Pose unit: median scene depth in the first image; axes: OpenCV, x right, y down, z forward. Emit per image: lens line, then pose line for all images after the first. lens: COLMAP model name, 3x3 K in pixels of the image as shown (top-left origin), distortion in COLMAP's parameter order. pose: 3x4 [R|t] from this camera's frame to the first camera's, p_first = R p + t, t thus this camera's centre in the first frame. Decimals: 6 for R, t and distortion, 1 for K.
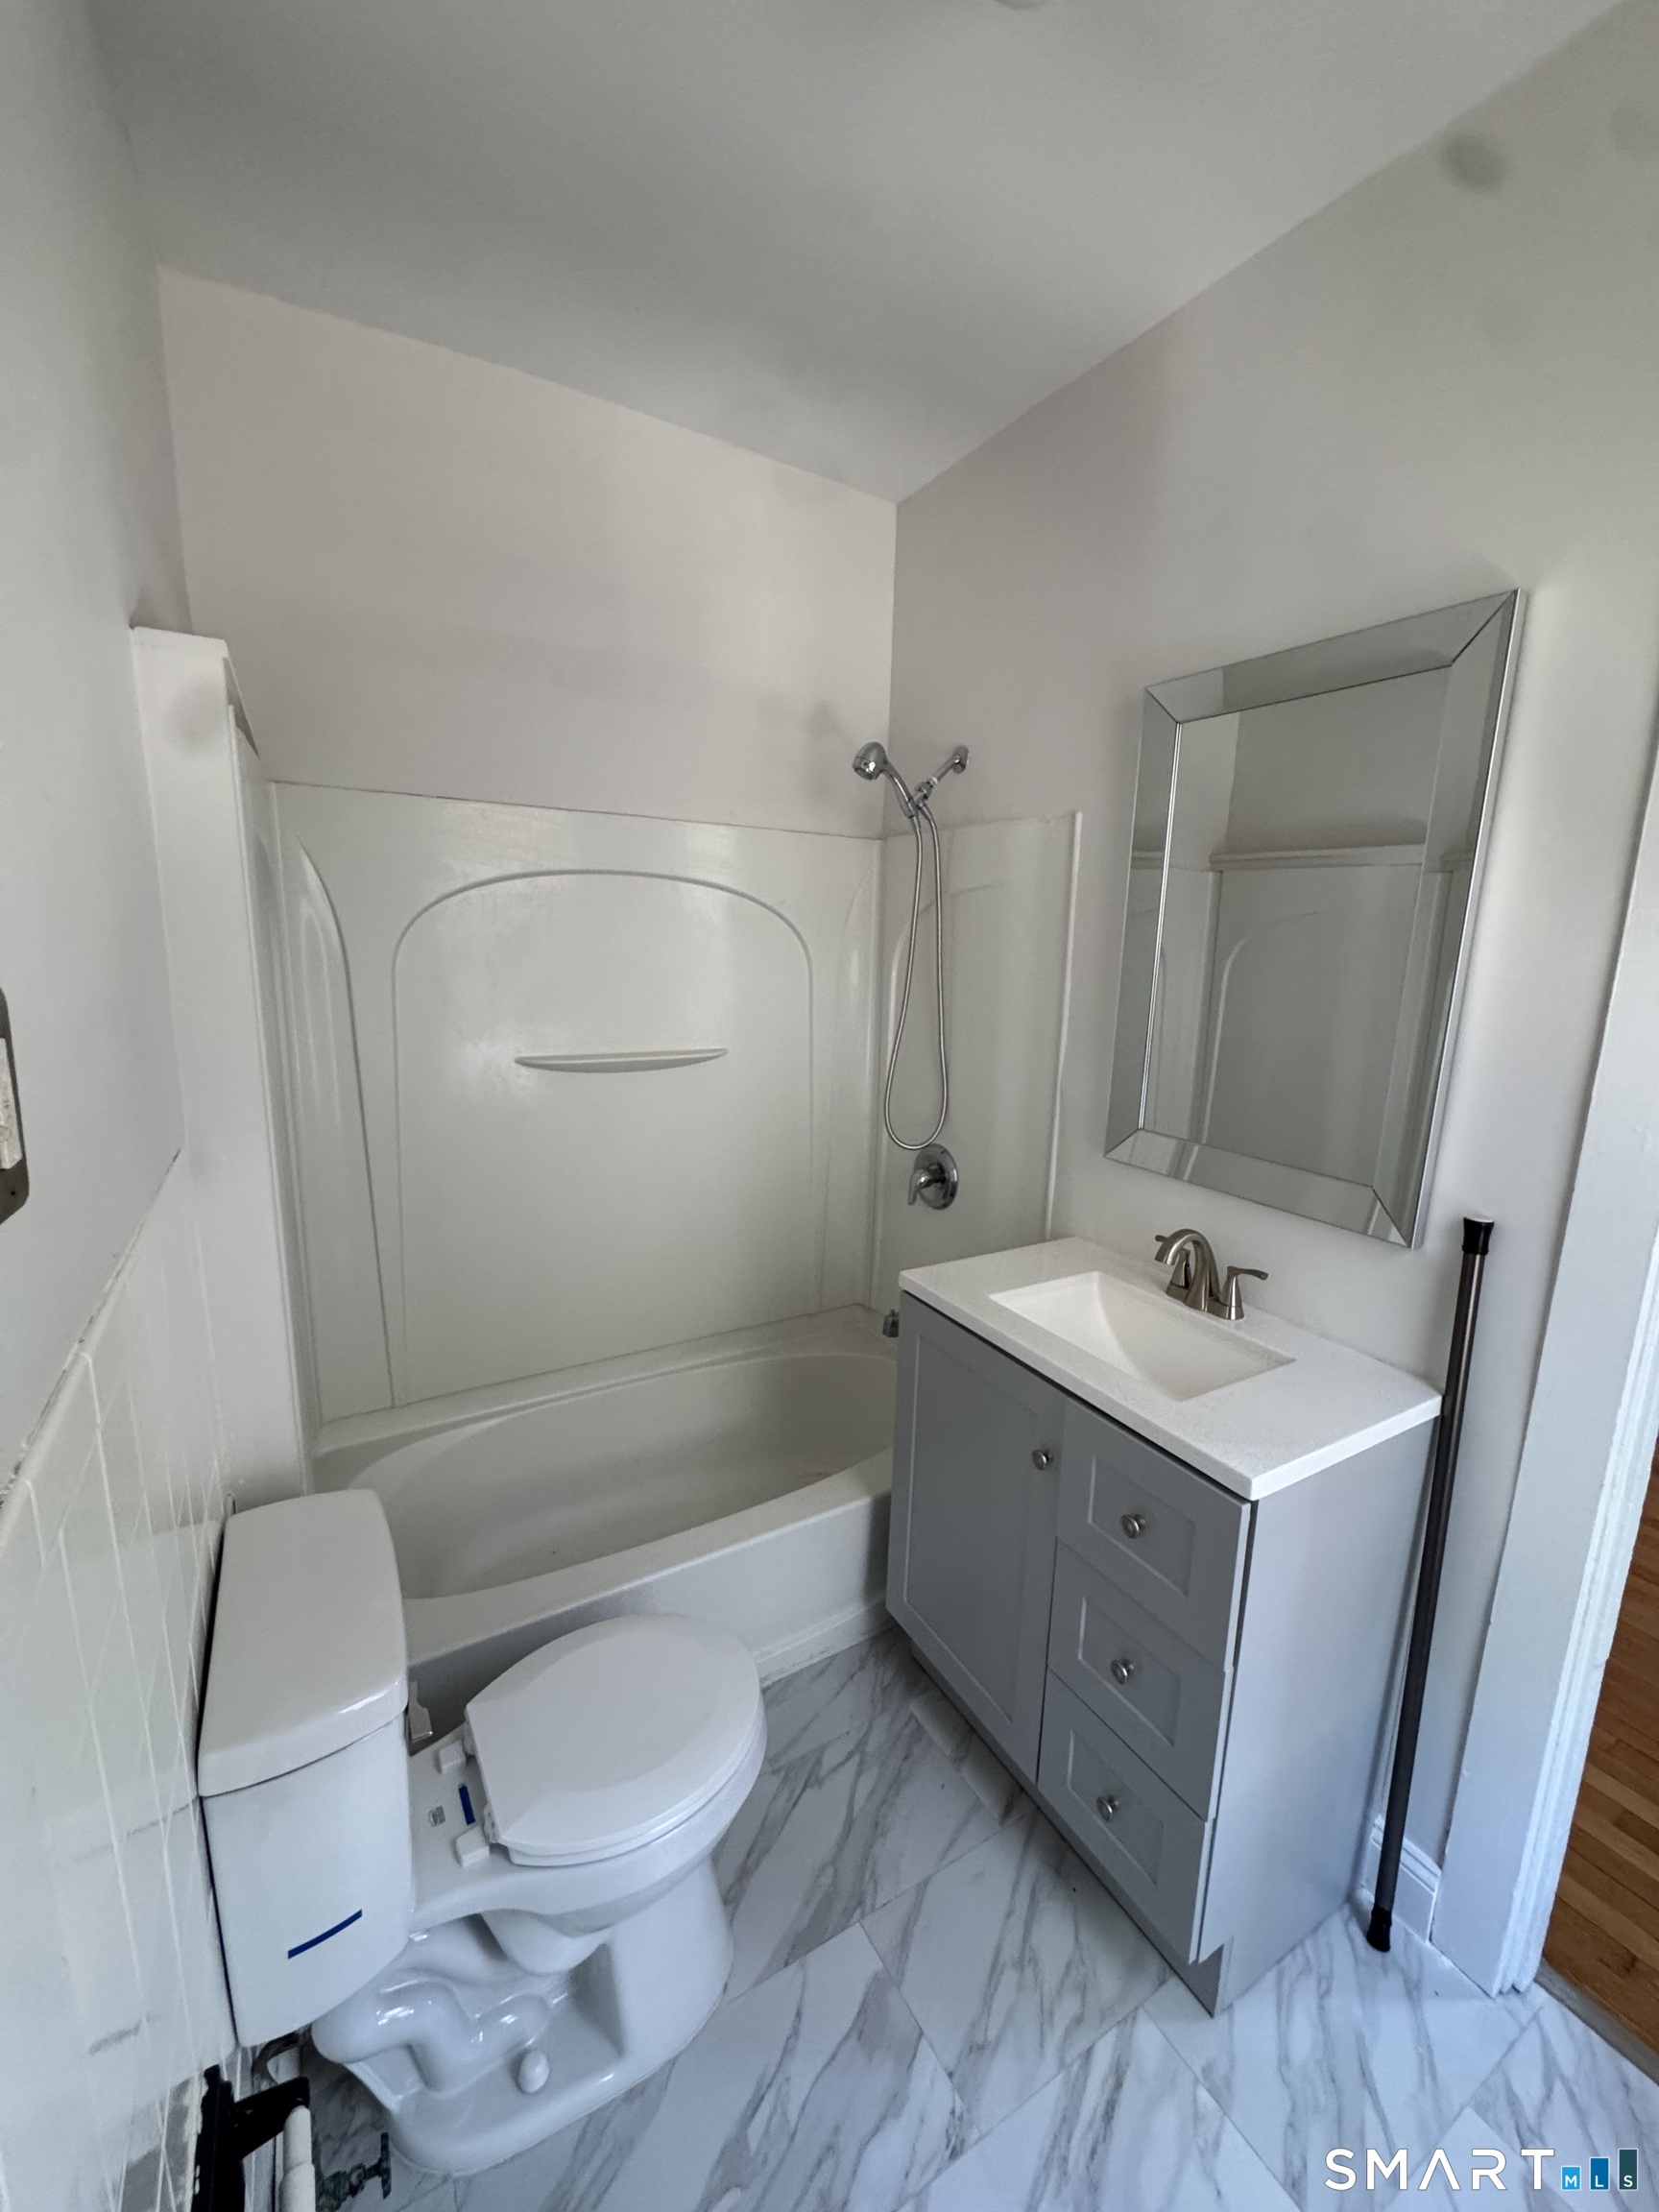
lens RADIAL K [[885.9, 0, 832.4], [0, 885.9, 1105.7], [0, 0, 1]] dist [-0.004513, 0.001286]
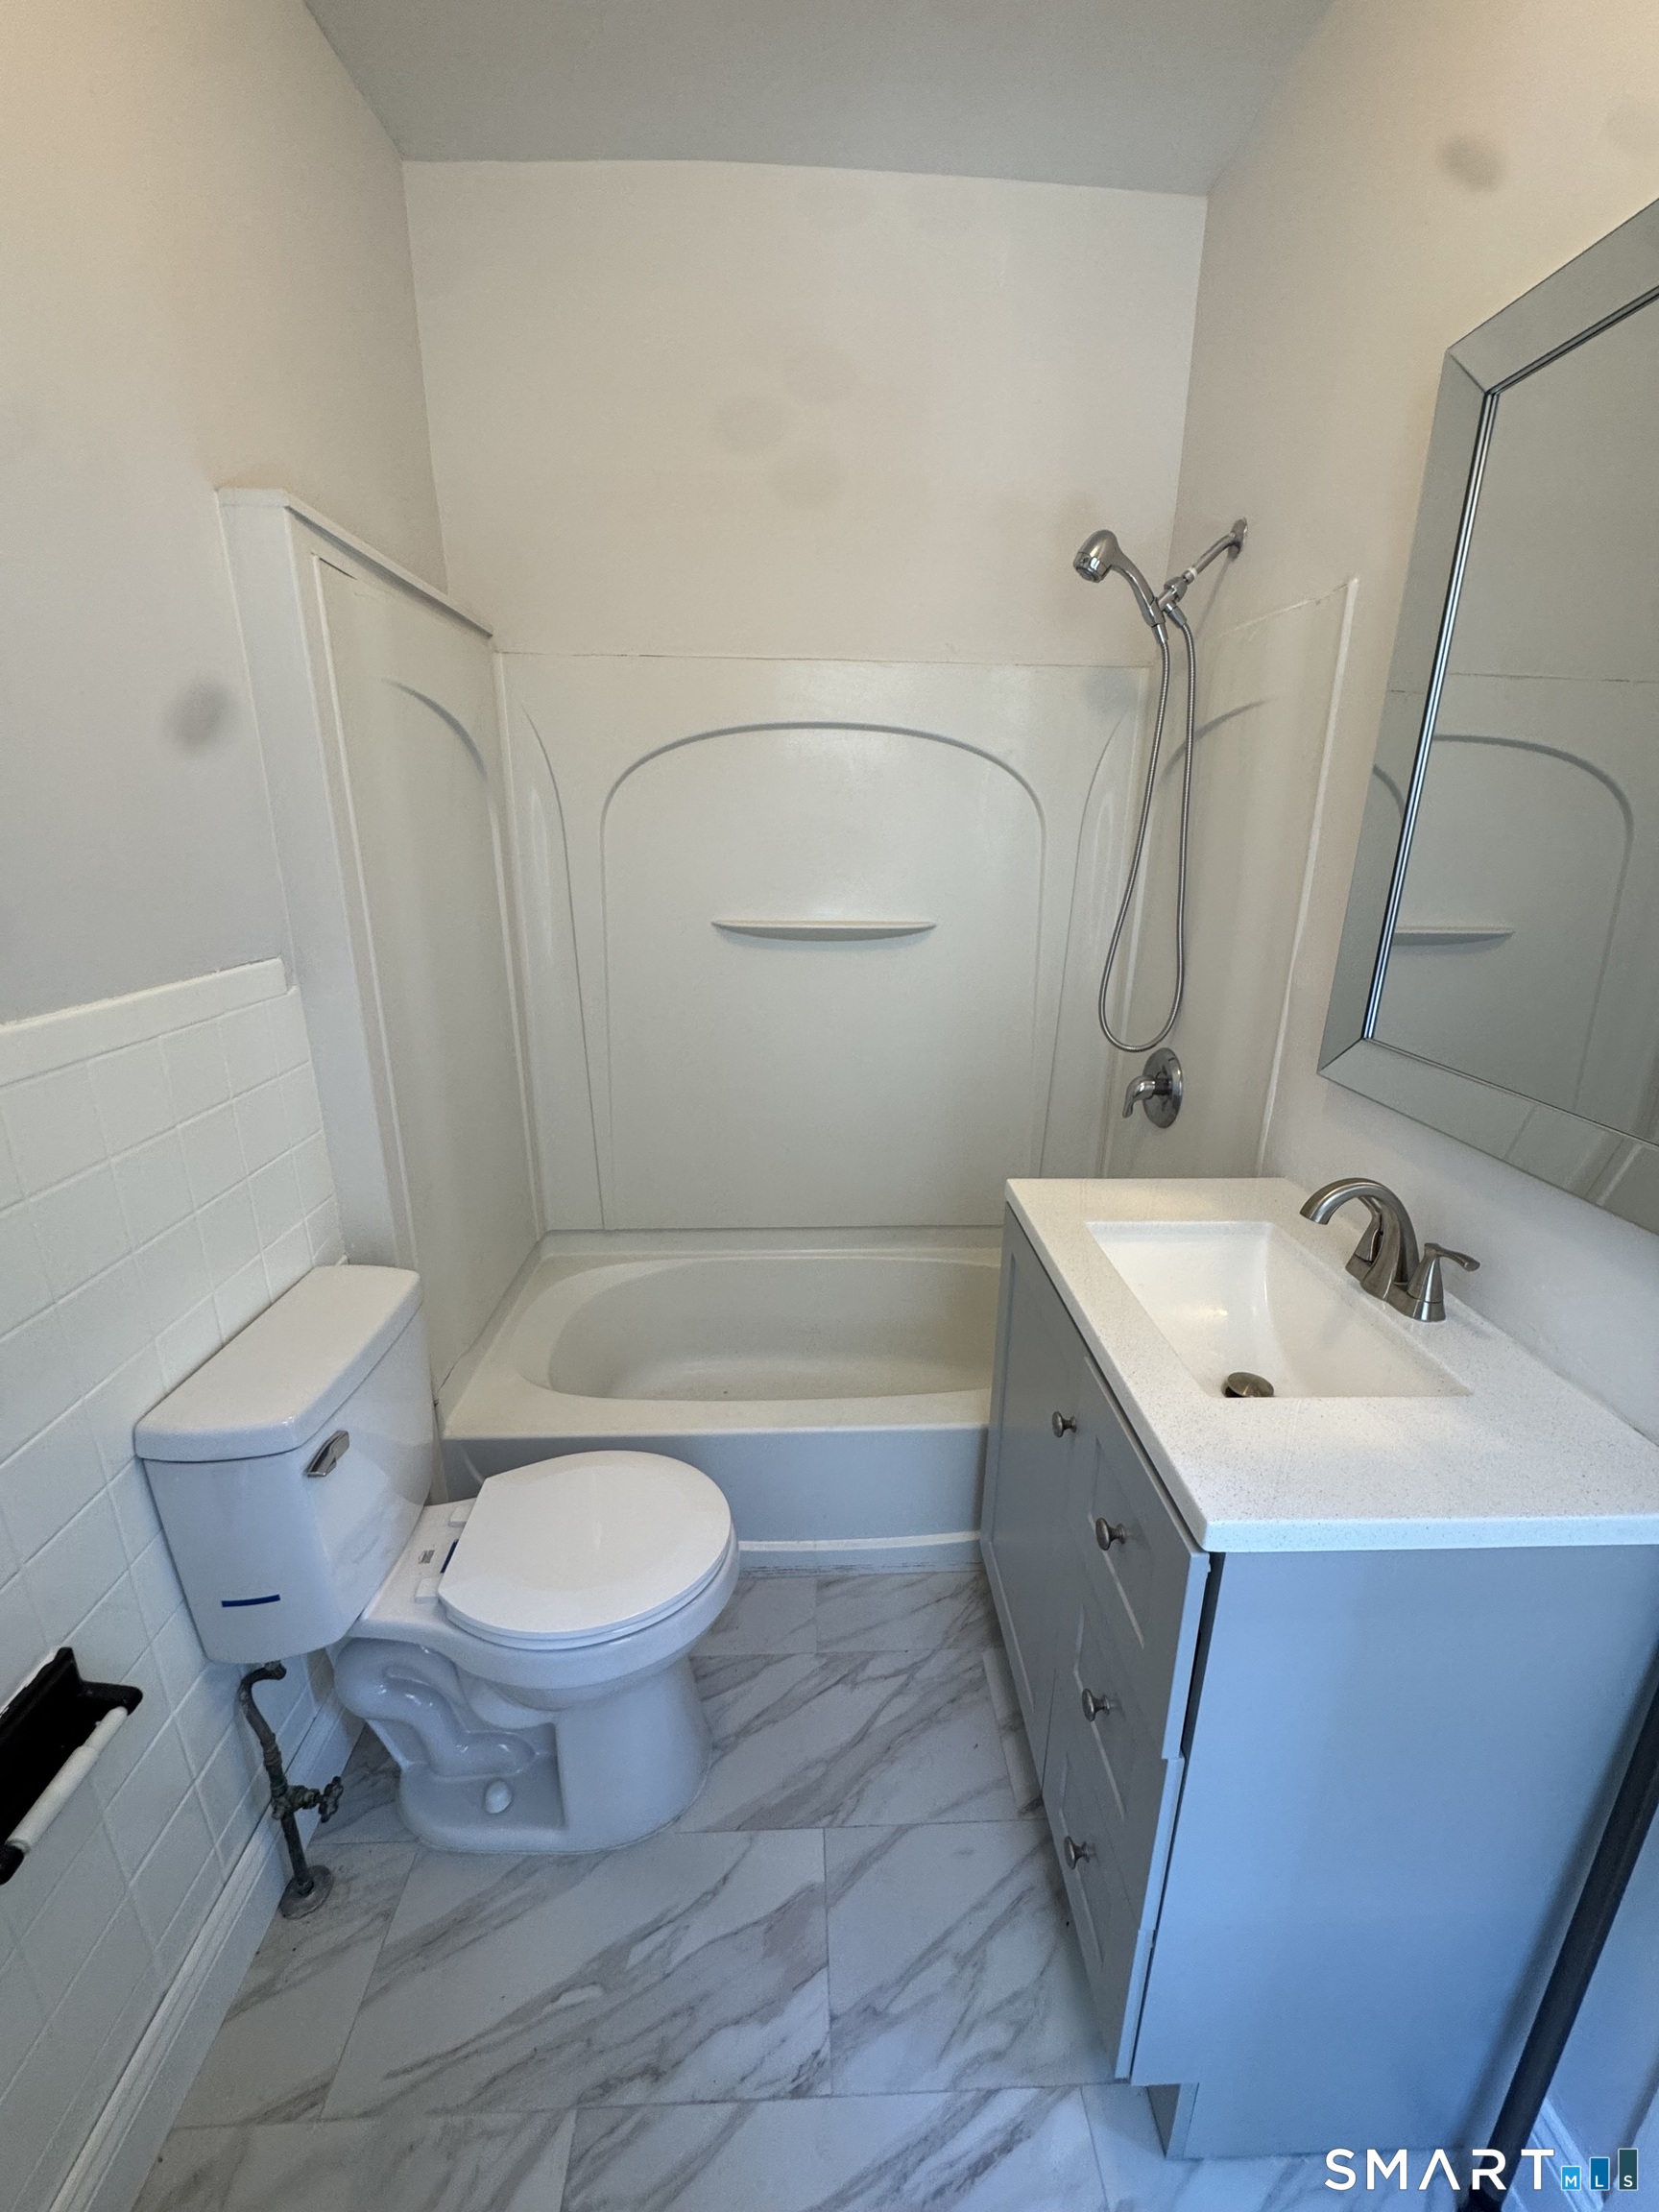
lens RADIAL K [[885.9, 0, 831.3], [0, 885.9, 1102.7], [0, 0, 1]] dist [-0.004513, 0.001286]
pose [[0.882037, 0.123709, -0.454650, 0.378858], [-0.076796, 0.989760, 0.120323, 0.032234], [0.464879, -0.071214, 0.882505, 0.219464]]
